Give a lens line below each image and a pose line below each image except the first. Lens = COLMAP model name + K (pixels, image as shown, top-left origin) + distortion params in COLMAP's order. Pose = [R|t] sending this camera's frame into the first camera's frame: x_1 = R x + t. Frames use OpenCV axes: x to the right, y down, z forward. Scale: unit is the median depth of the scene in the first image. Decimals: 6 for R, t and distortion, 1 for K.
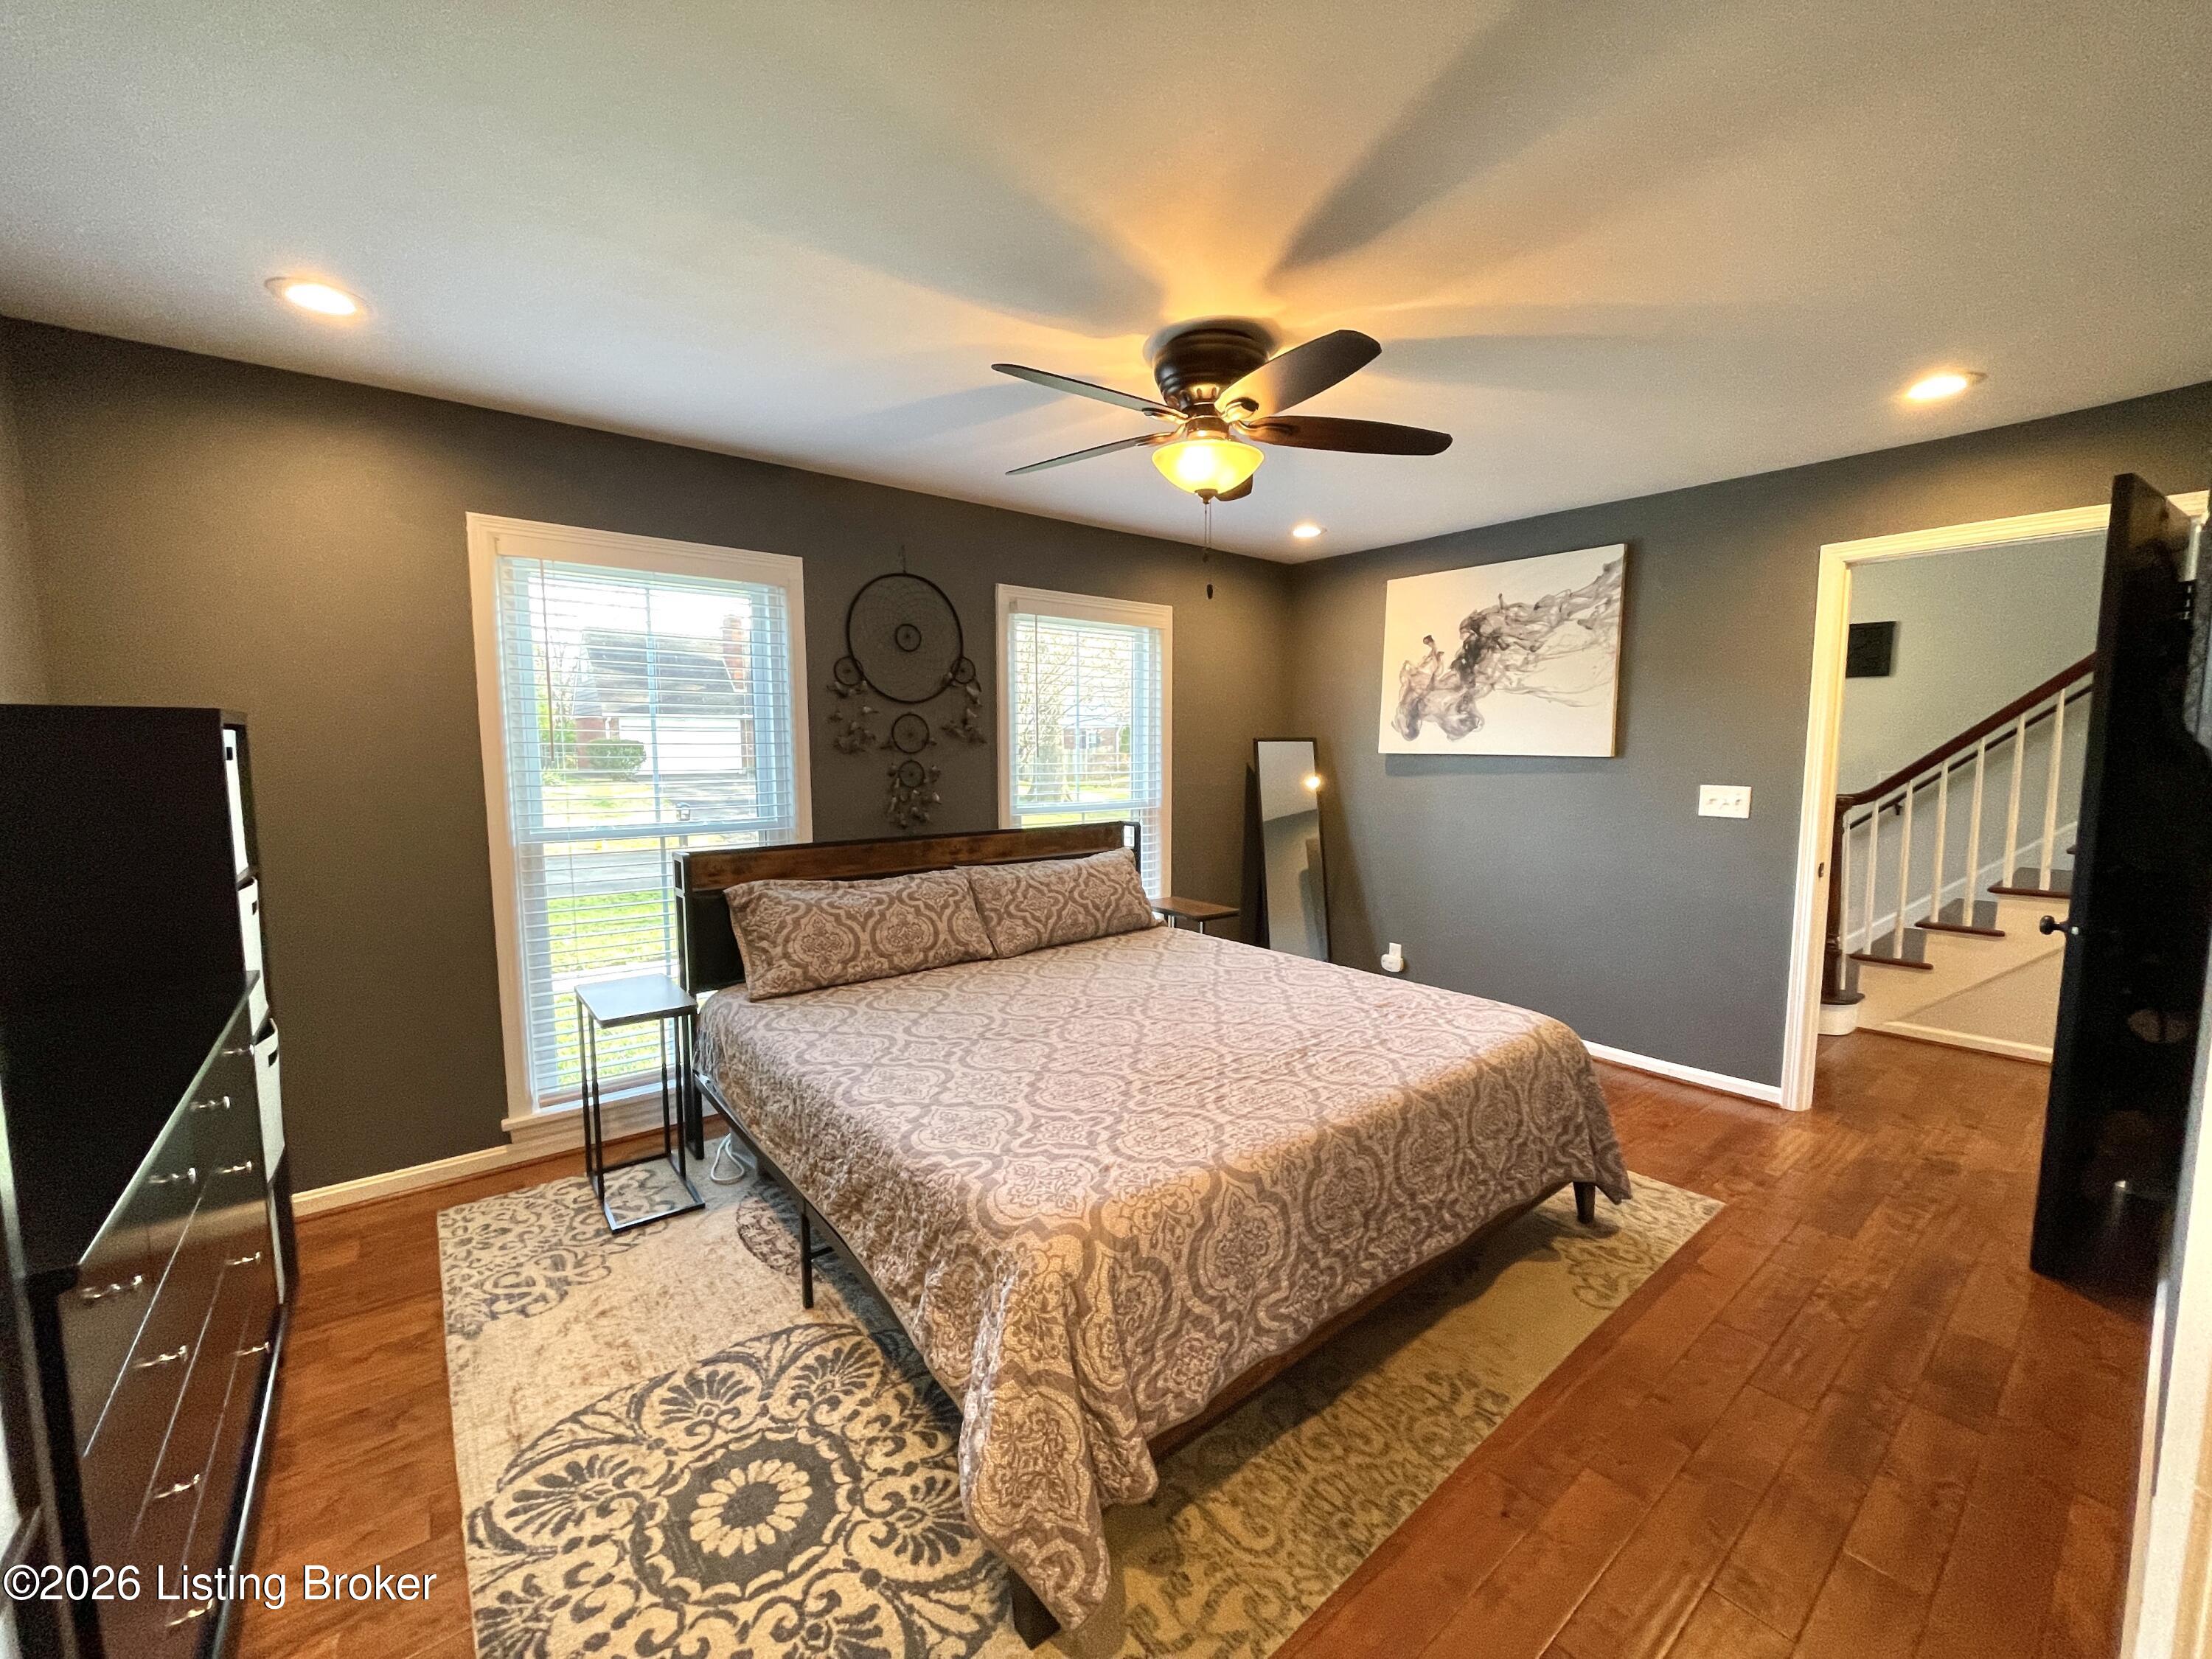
lens RADIAL K [[890.9, 0, 1102.3], [0, 890.9, 836.3], [0, 0, 1]] dist [-0.002214, -0.000280]
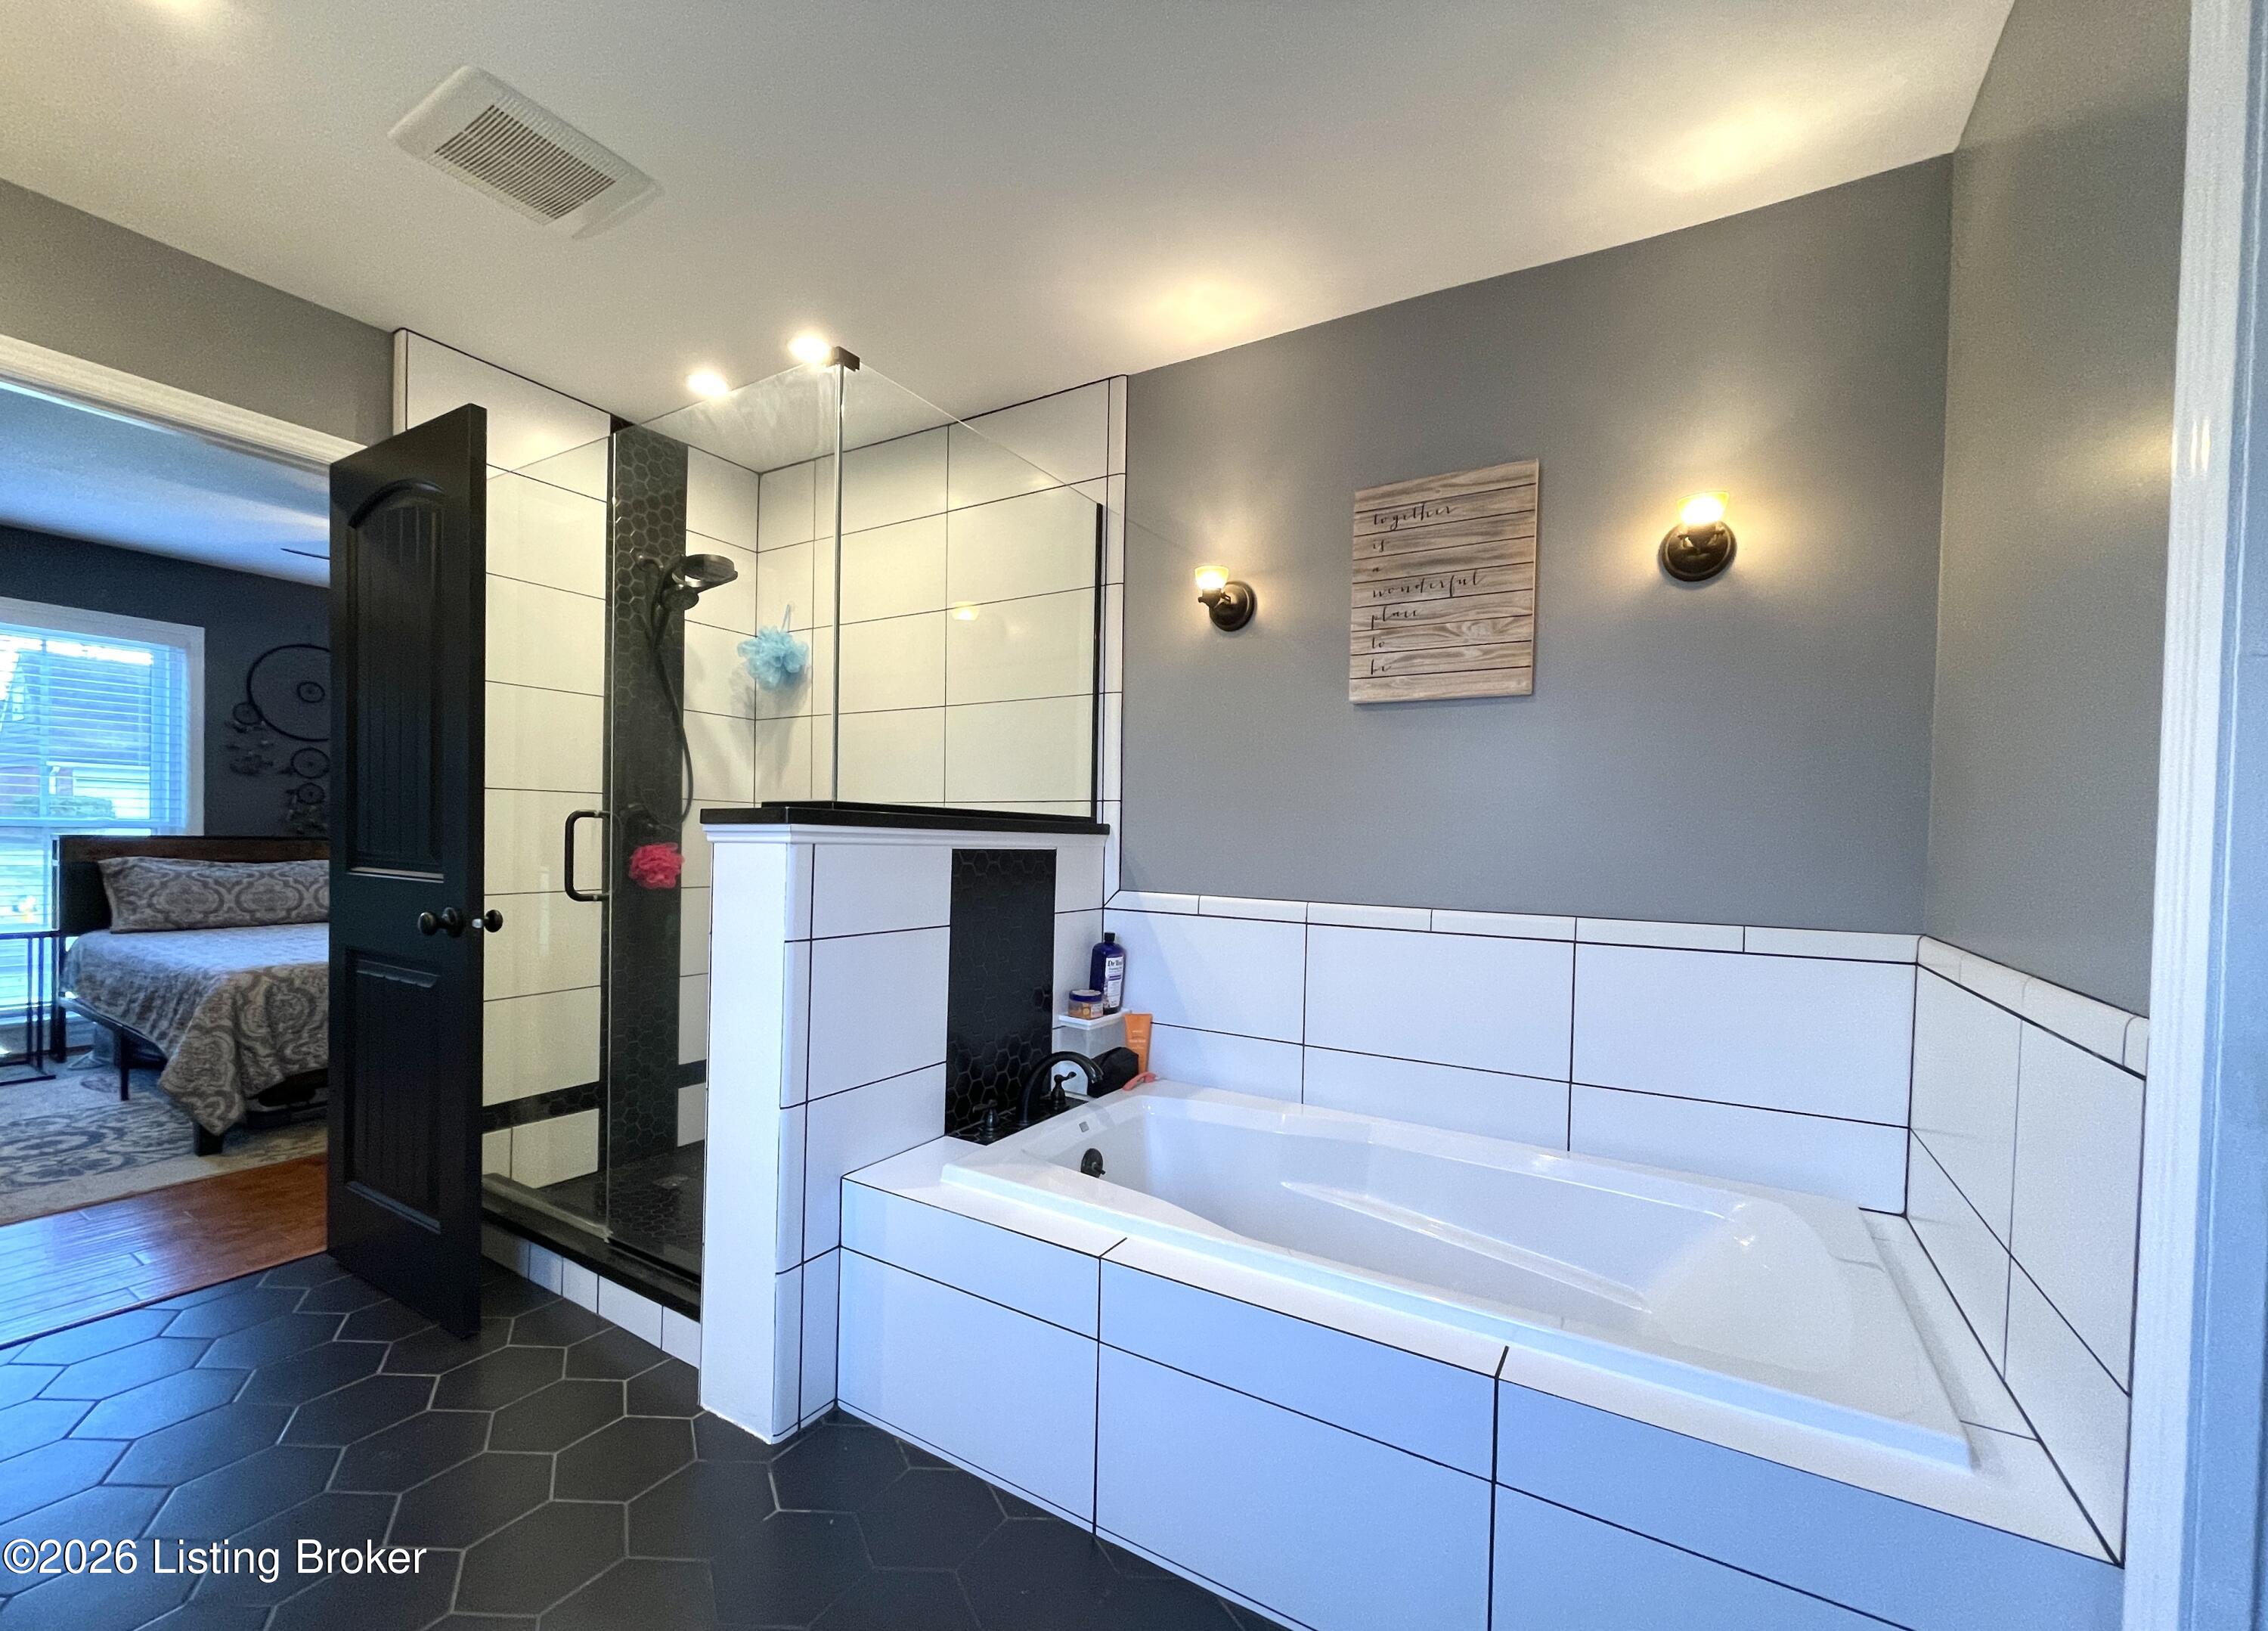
lens RADIAL K [[903.4, 0, 1116.2], [0, 903.4, 855.9], [0, 0, 1]] dist [-0.004284, -0.000076]
pose [[0.935319, 0.016060, 0.353440, 0.557717], [0.011323, 0.997099, -0.075273, 0.175155], [-0.353623, 0.074407, 0.932424, -0.854677]]
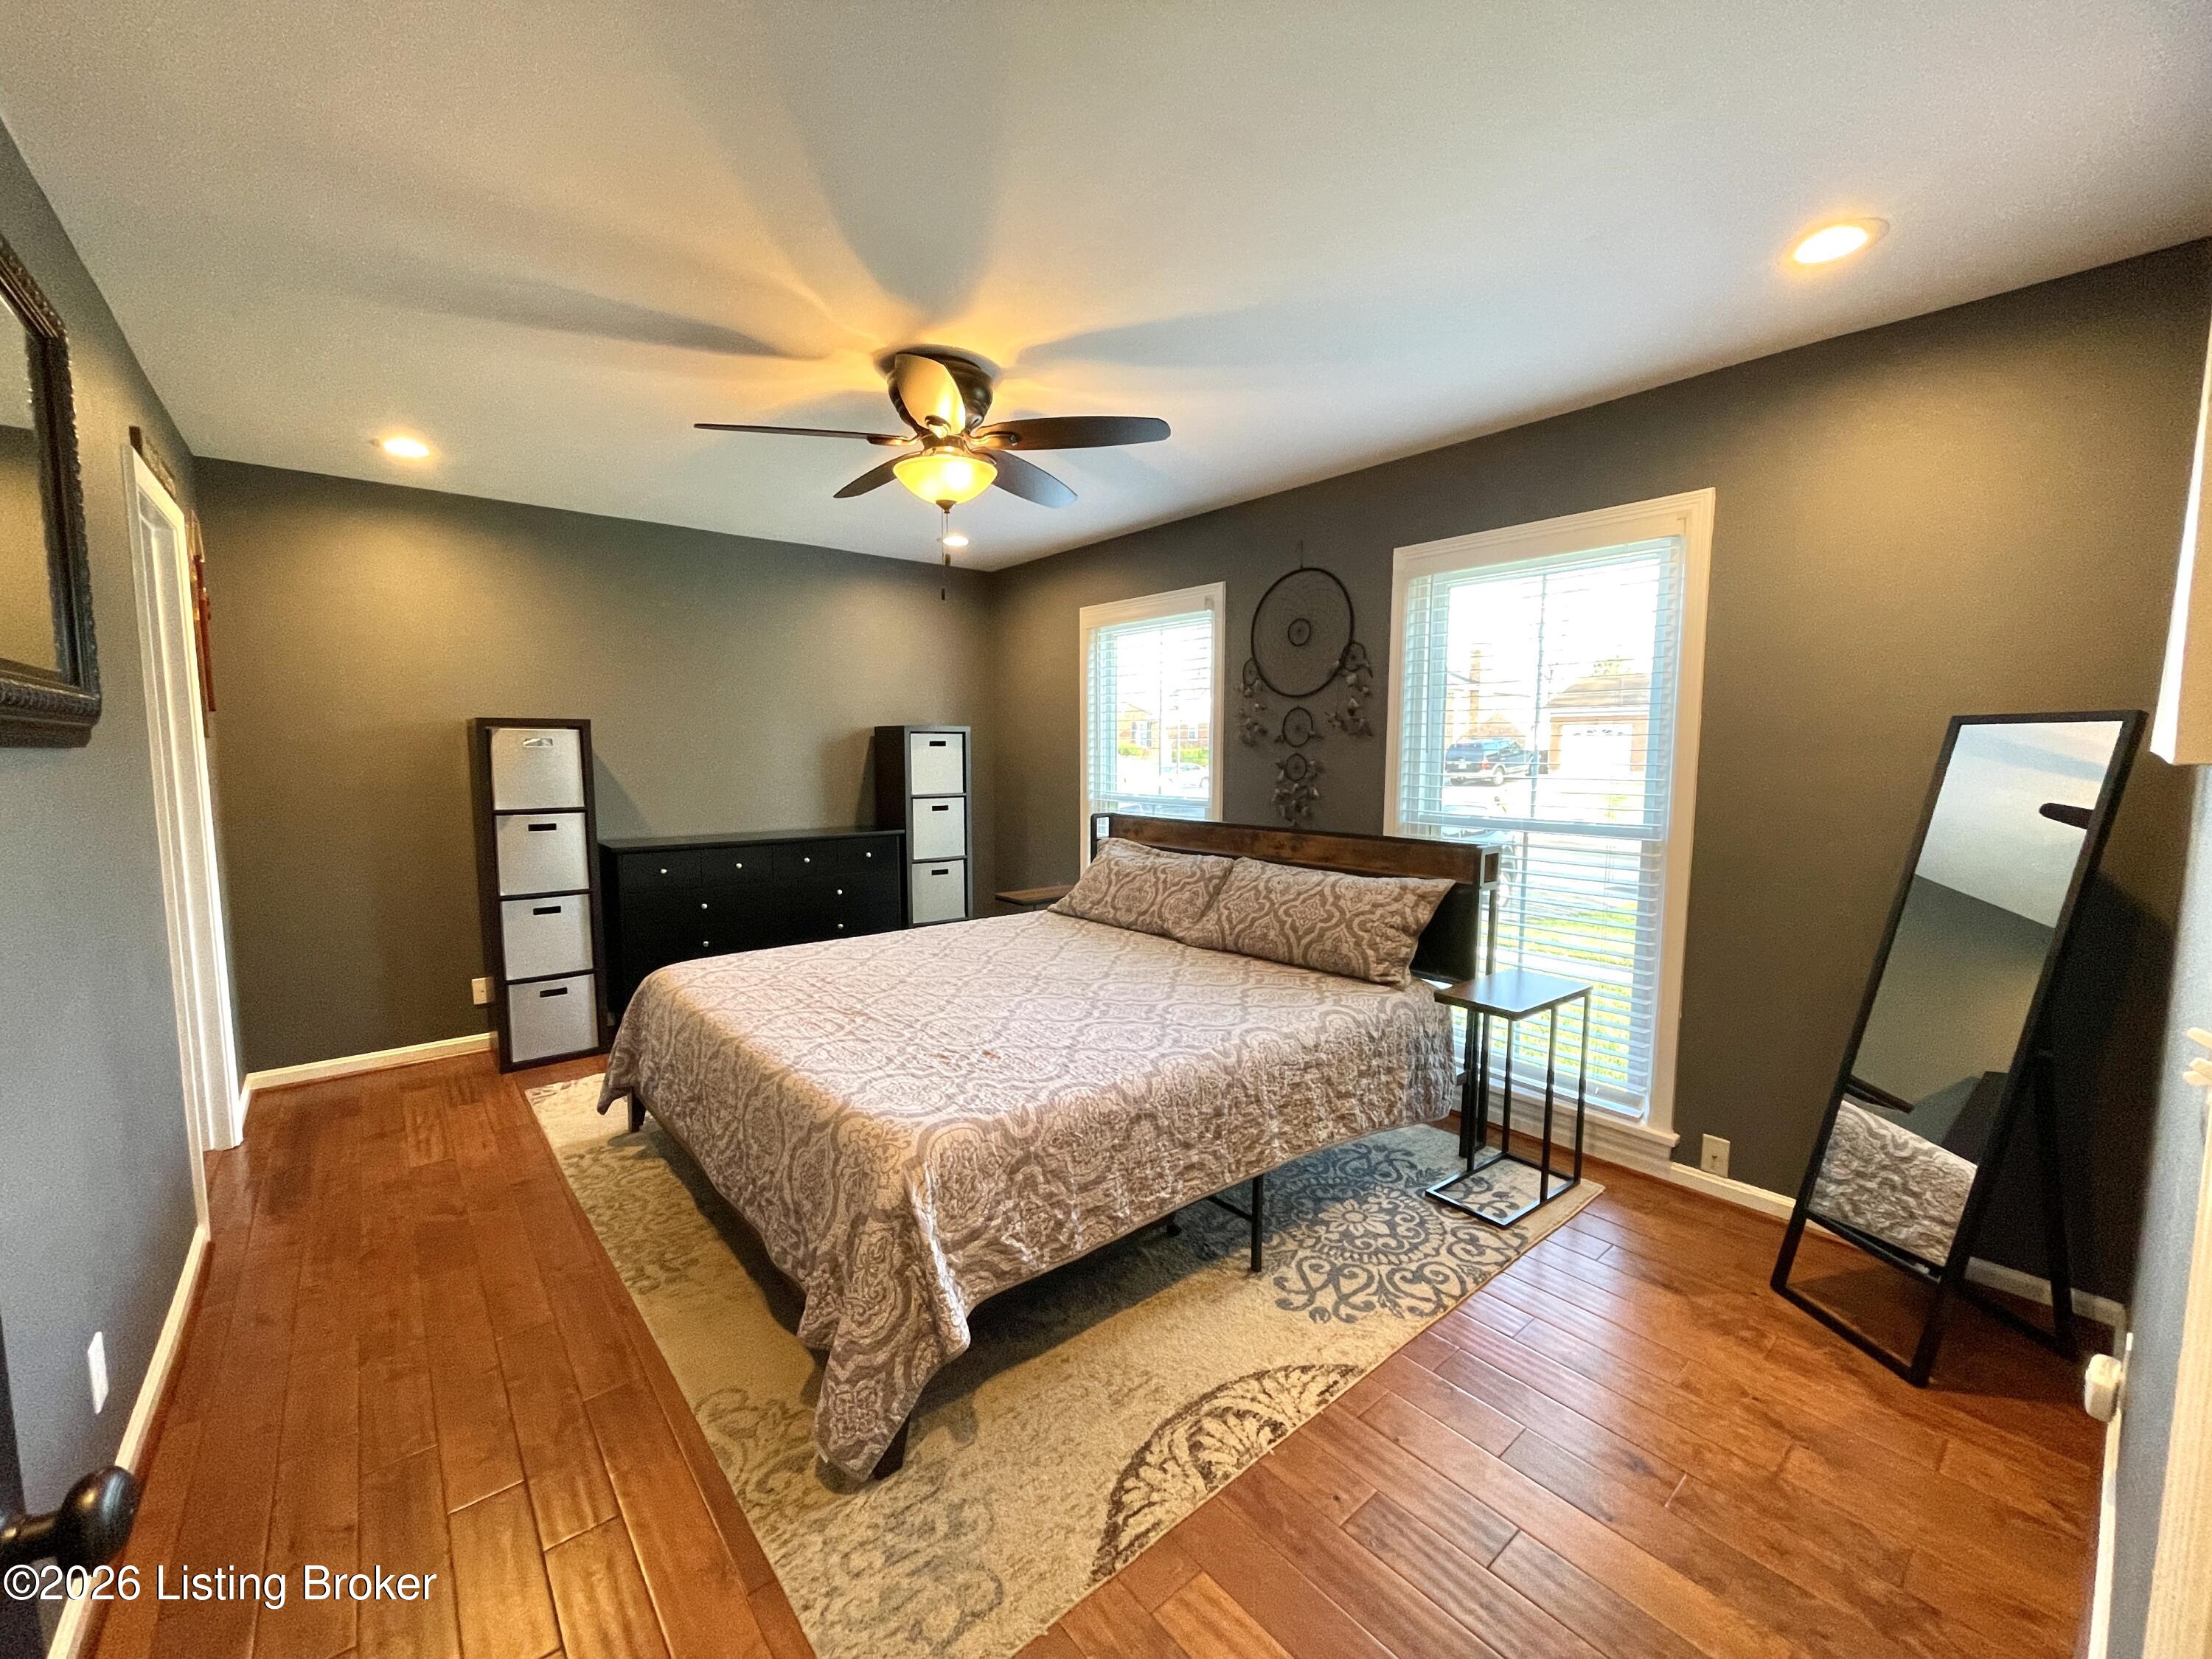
lens RADIAL K [[890.9, 0, 1094.9], [0, 890.9, 836.6], [0, 0, 1]] dist [-0.002214, -0.000280]
pose [[0.014605, 0.098944, -0.994986, 1.005512], [-0.104620, 0.989781, 0.096891, -0.084835], [0.994405, 0.102680, 0.024807, 0.965695]]
